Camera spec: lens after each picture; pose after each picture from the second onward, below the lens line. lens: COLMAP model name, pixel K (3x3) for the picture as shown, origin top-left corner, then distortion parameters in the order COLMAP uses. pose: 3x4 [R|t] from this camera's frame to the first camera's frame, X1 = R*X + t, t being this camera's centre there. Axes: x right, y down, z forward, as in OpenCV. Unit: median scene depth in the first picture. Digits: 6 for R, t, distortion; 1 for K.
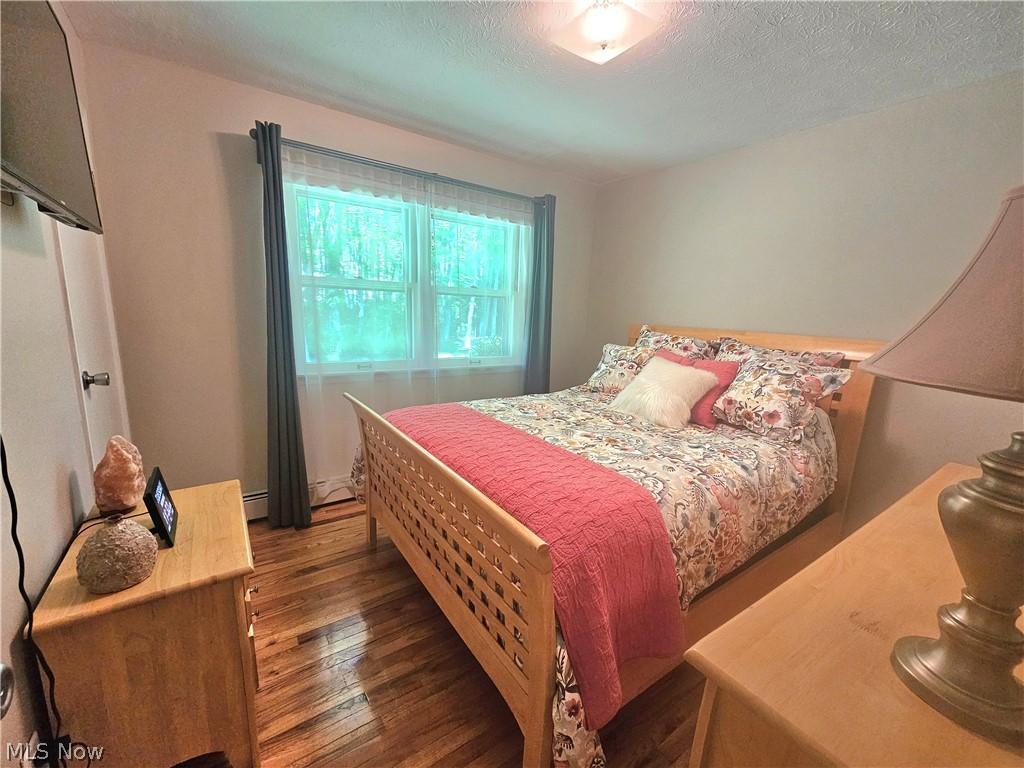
lens RADIAL K [[421.6, 0, 511.9], [0, 421.6, 386.5], [0, 0, 1]] dist [-0.000695, -0.000155]
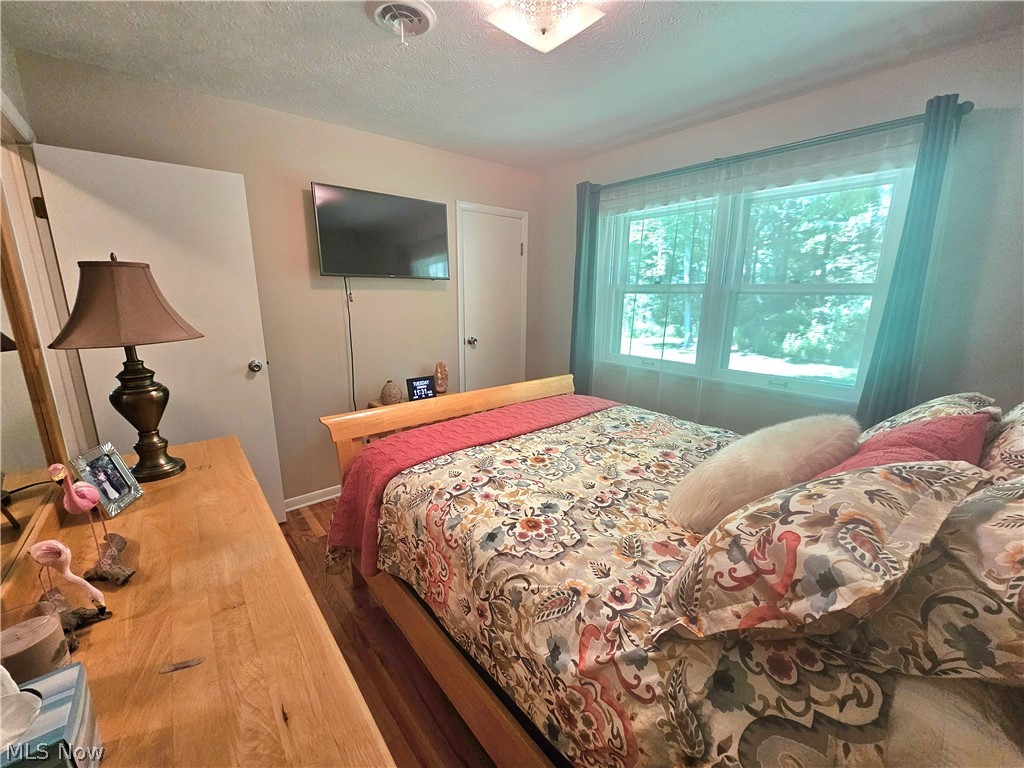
lens RADIAL K [[421.6, 0, 510.6], [0, 421.6, 388.0], [0, 0, 1]] dist [-0.000695, -0.000155]
pose [[0.065705, 0.180183, -0.981436, 0.999256], [-0.186866, 0.968383, 0.165276, -0.141313], [0.980186, 0.172537, 0.097298, 0.768306]]
